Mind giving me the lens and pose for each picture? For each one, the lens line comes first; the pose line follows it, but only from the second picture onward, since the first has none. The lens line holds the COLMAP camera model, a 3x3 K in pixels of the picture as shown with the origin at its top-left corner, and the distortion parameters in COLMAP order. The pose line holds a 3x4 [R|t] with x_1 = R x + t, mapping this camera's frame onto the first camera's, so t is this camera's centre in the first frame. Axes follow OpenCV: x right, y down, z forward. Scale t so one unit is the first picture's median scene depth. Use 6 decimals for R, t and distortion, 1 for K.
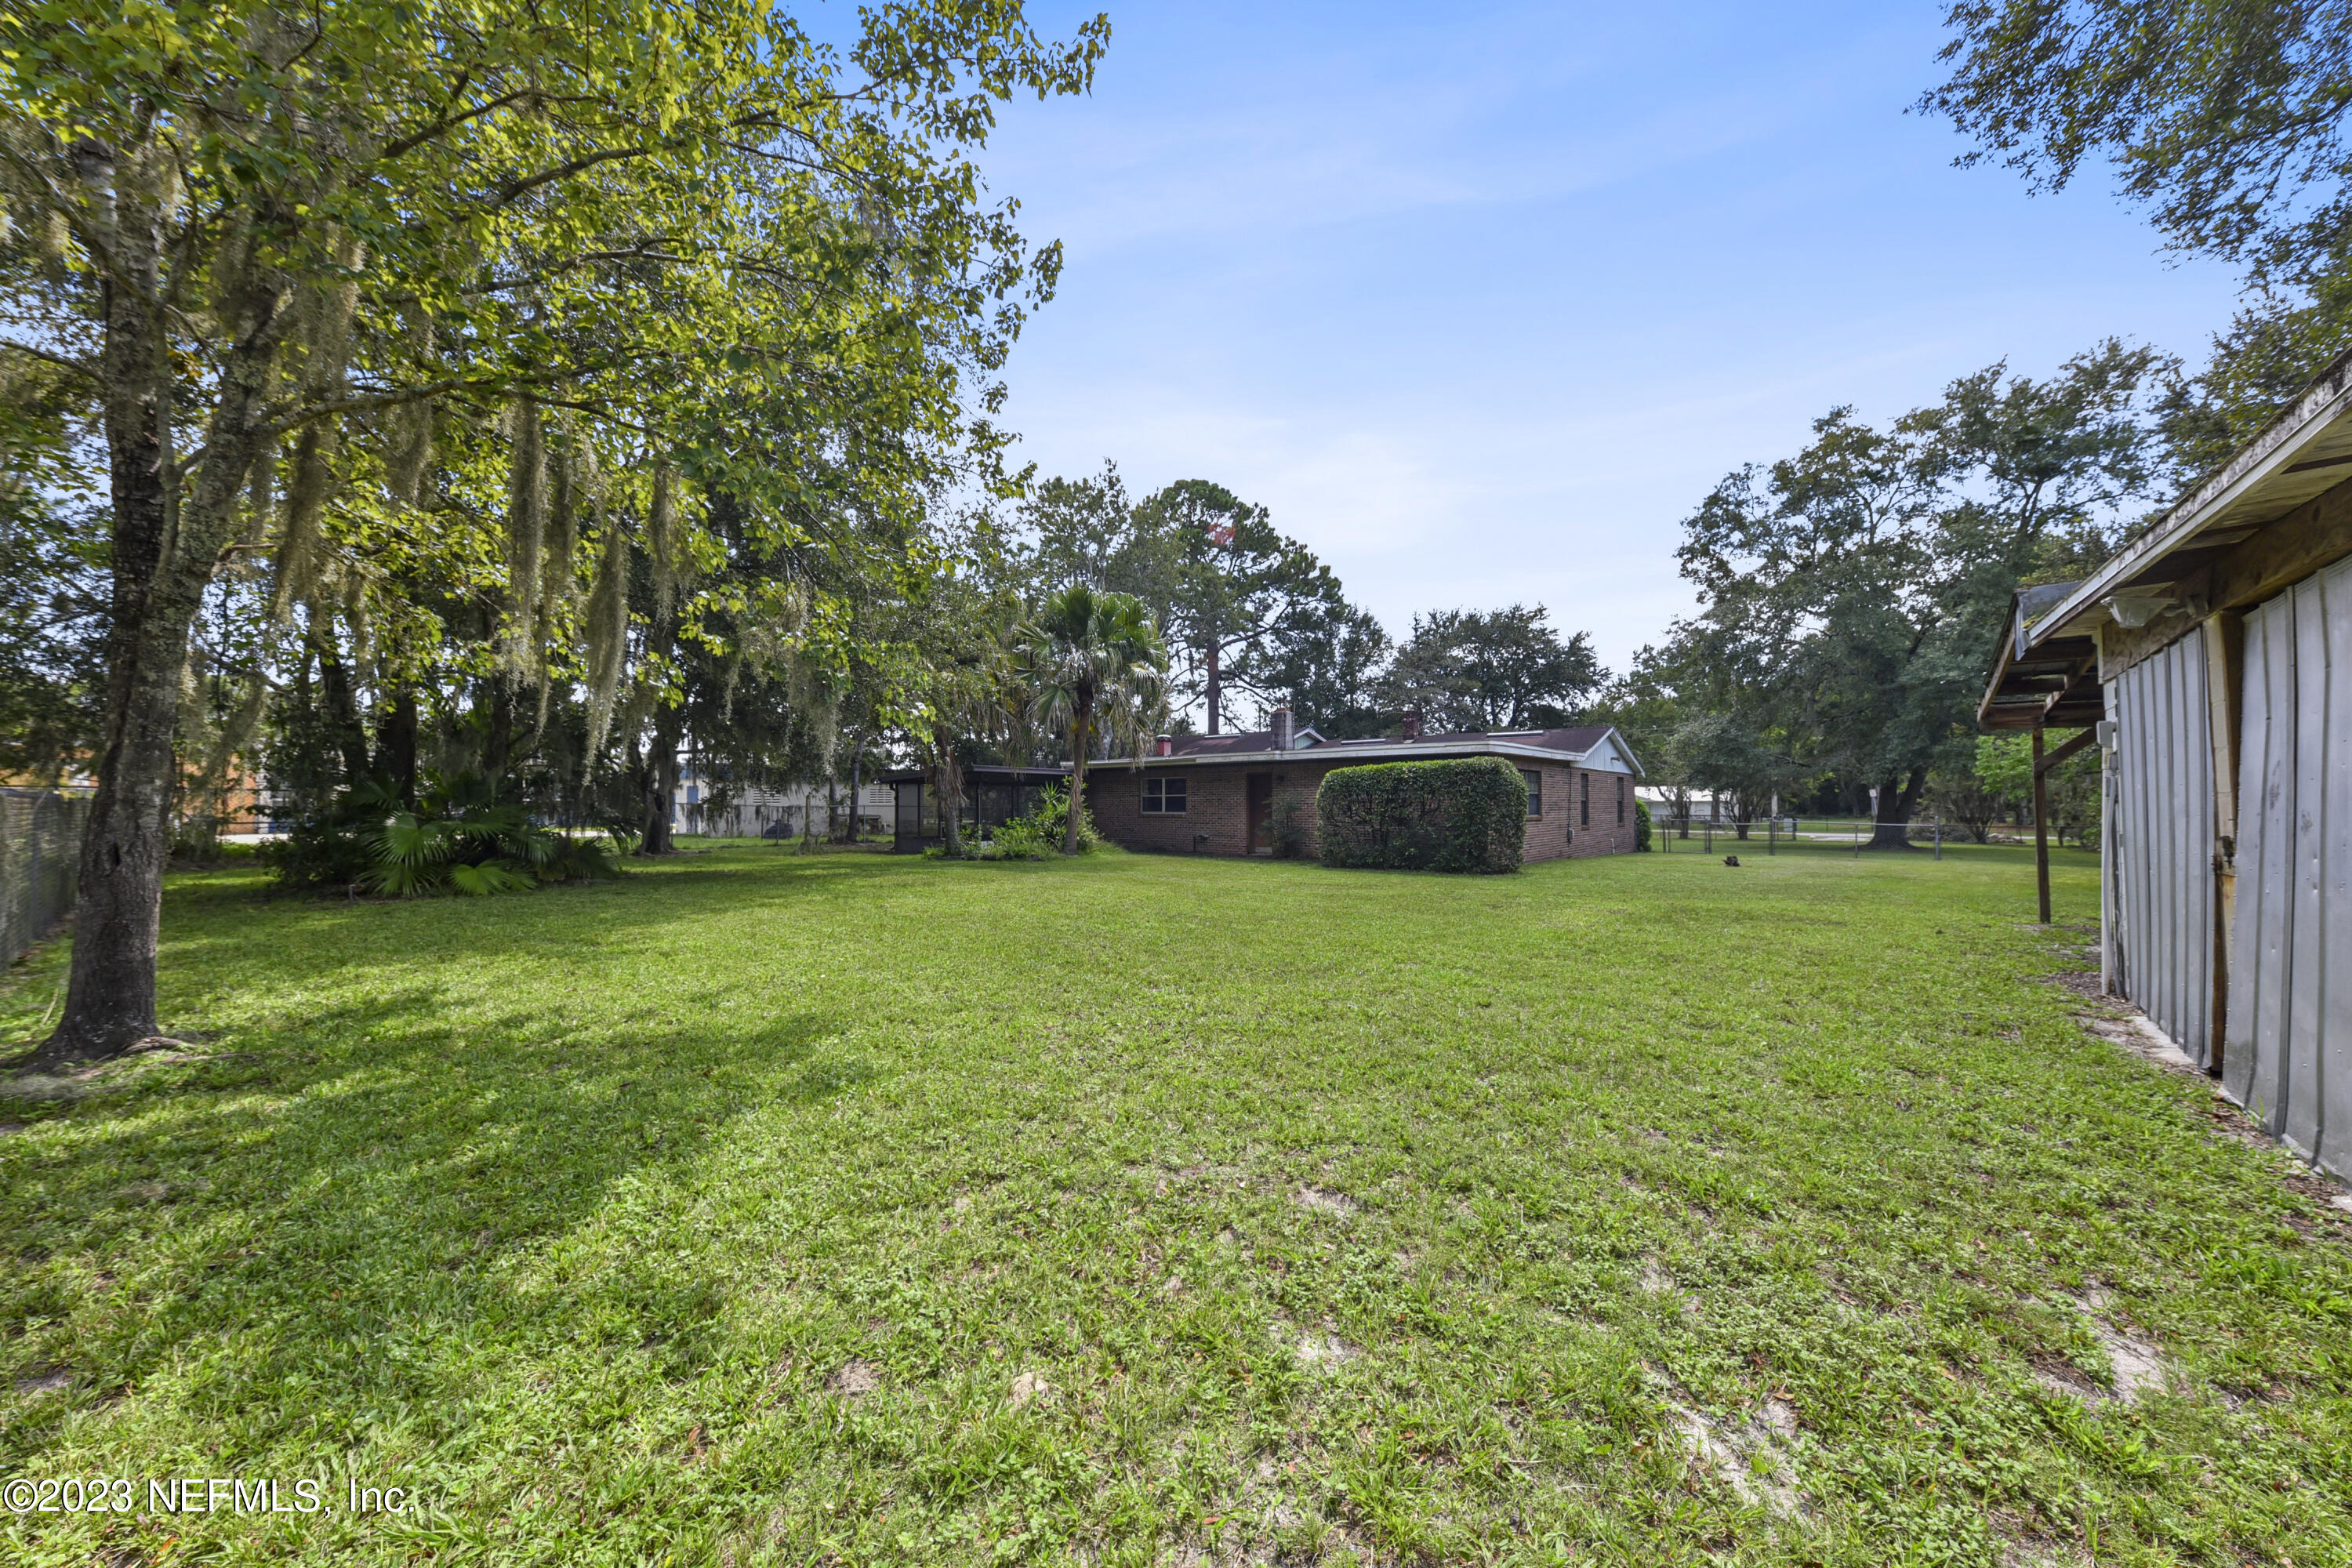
lens RADIAL K [[806.8, 0, 1178.6], [0, 806.8, 794.4], [0, 0, 1]] dist [0.000683, 0.000024]
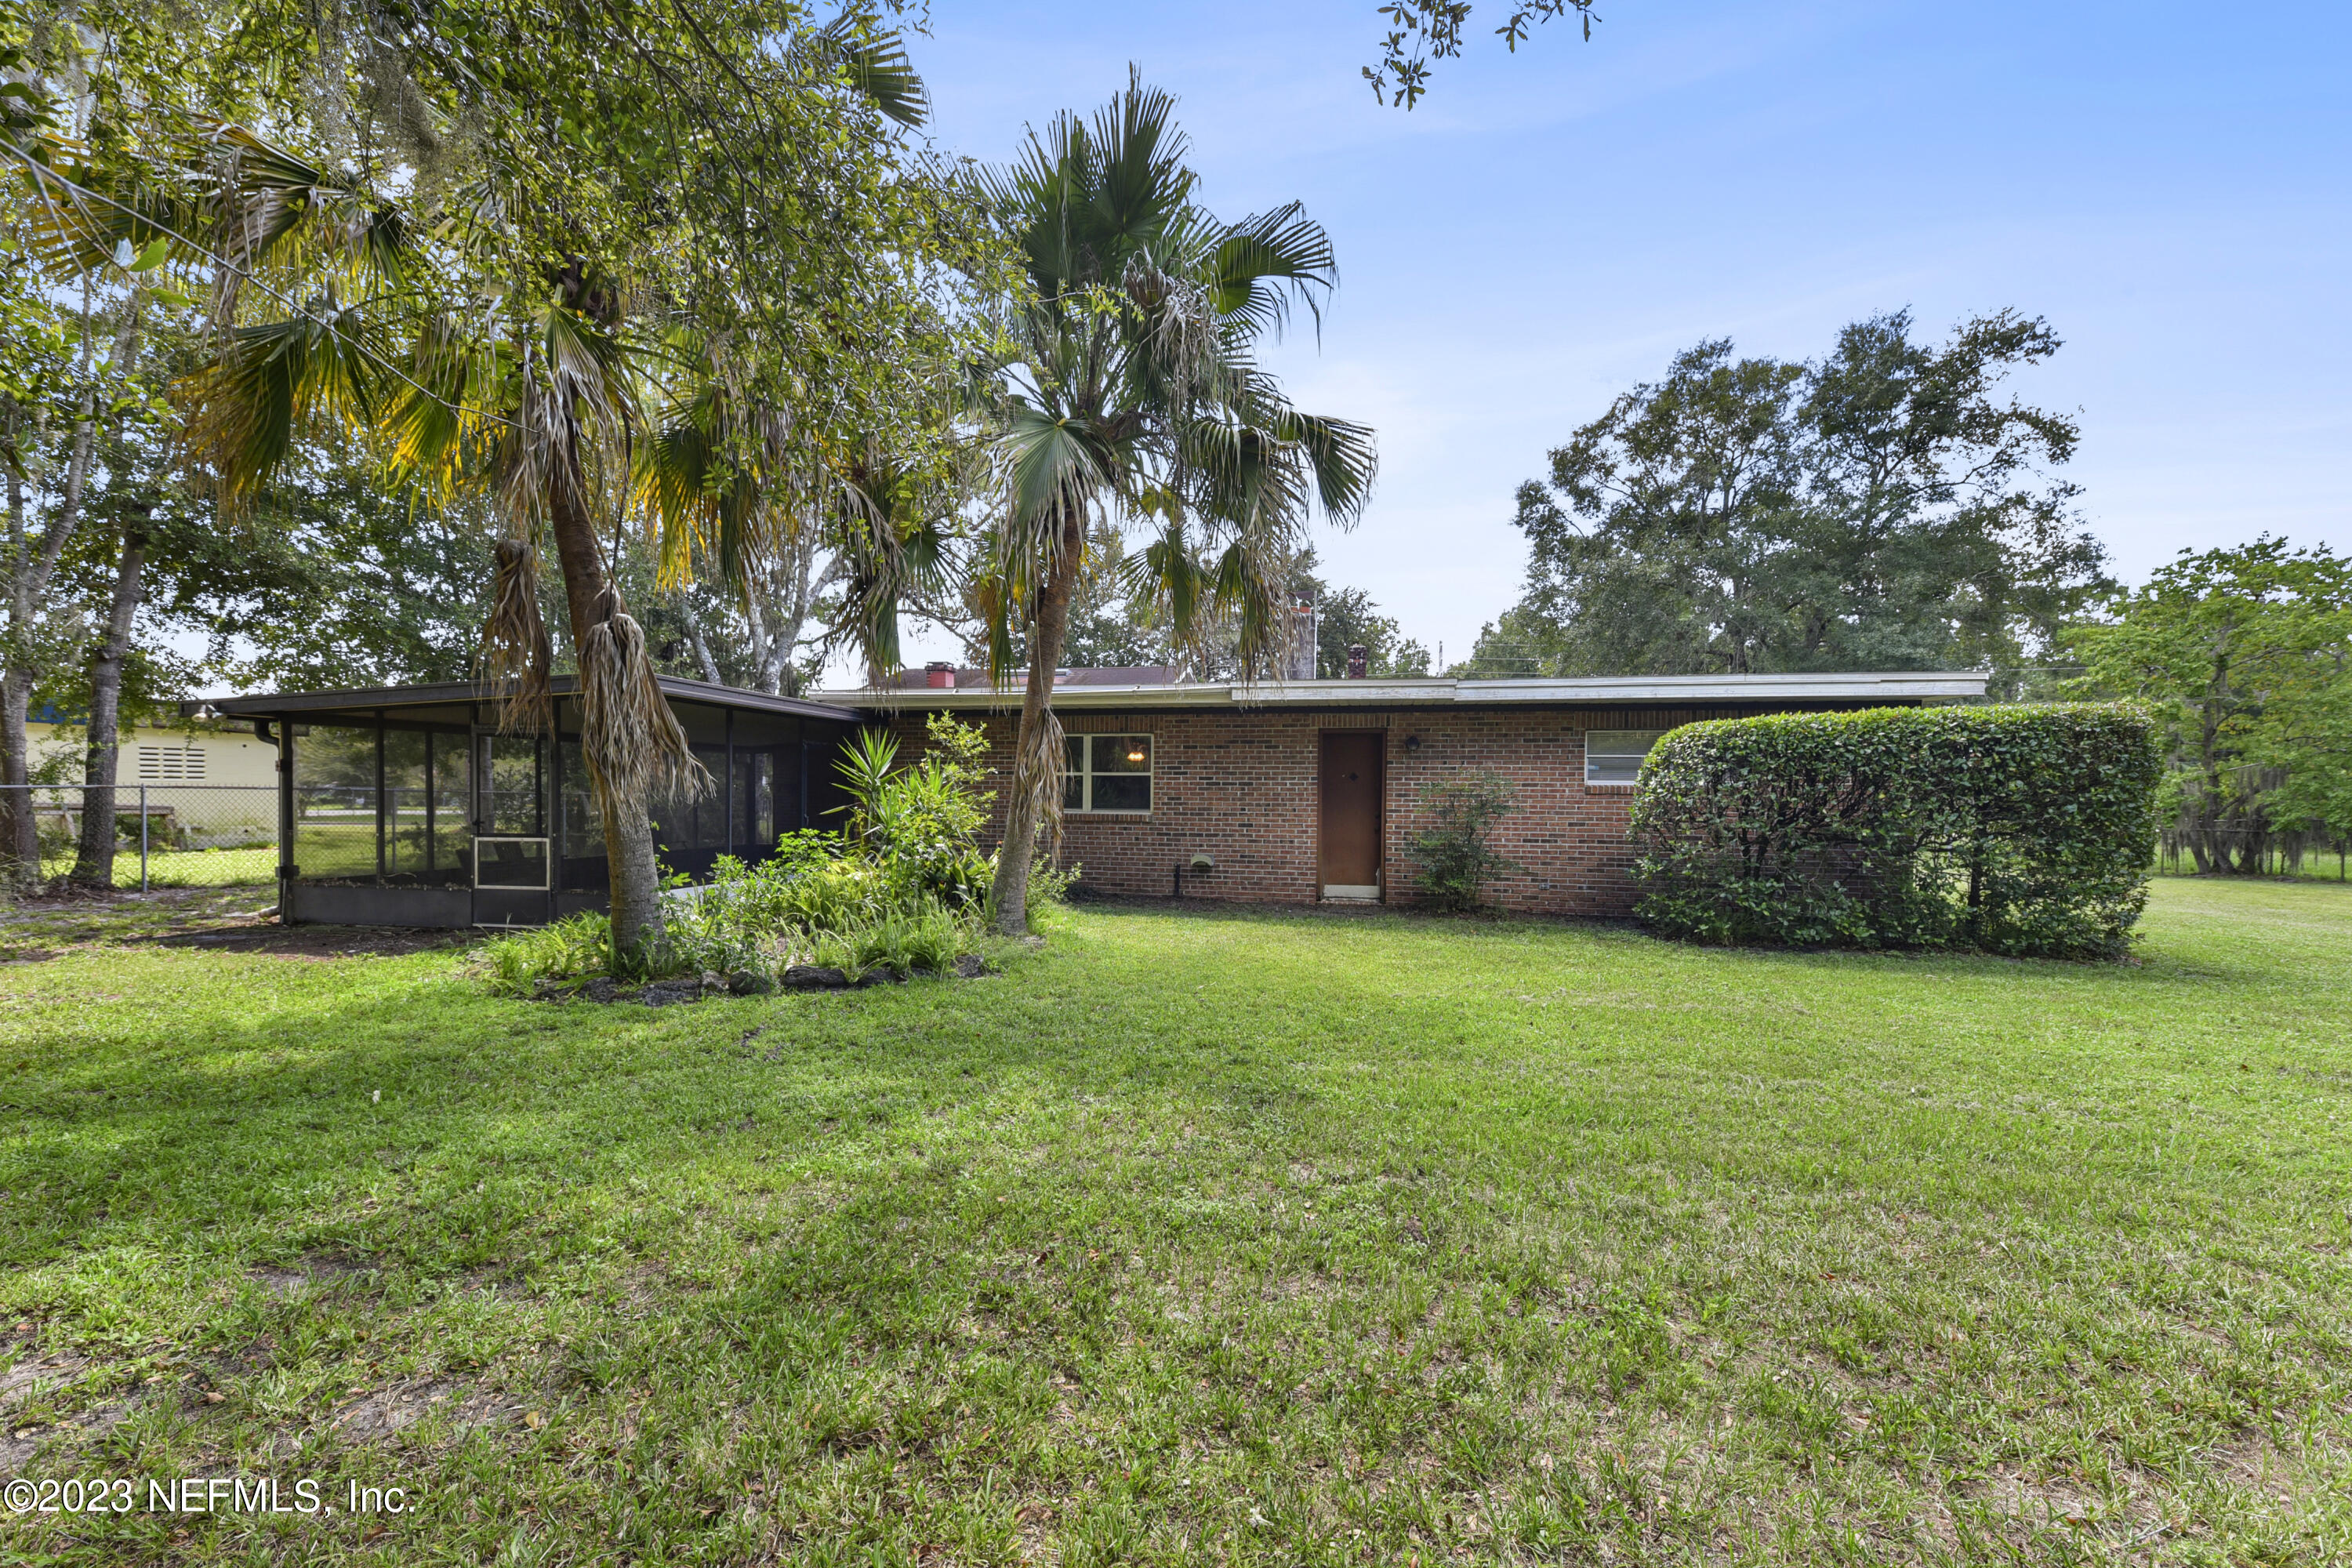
lens RADIAL K [[927.6, 0, 1173.2], [0, 927.6, 783.9], [0, 0, 1]] dist [-0.003552, -0.000249]
pose [[0.878833, 0.013572, 0.476936, -0.202356], [-0.018643, 0.999809, 0.005902, 0.002689], [-0.476765, -0.014079, 0.878918, 0.465050]]
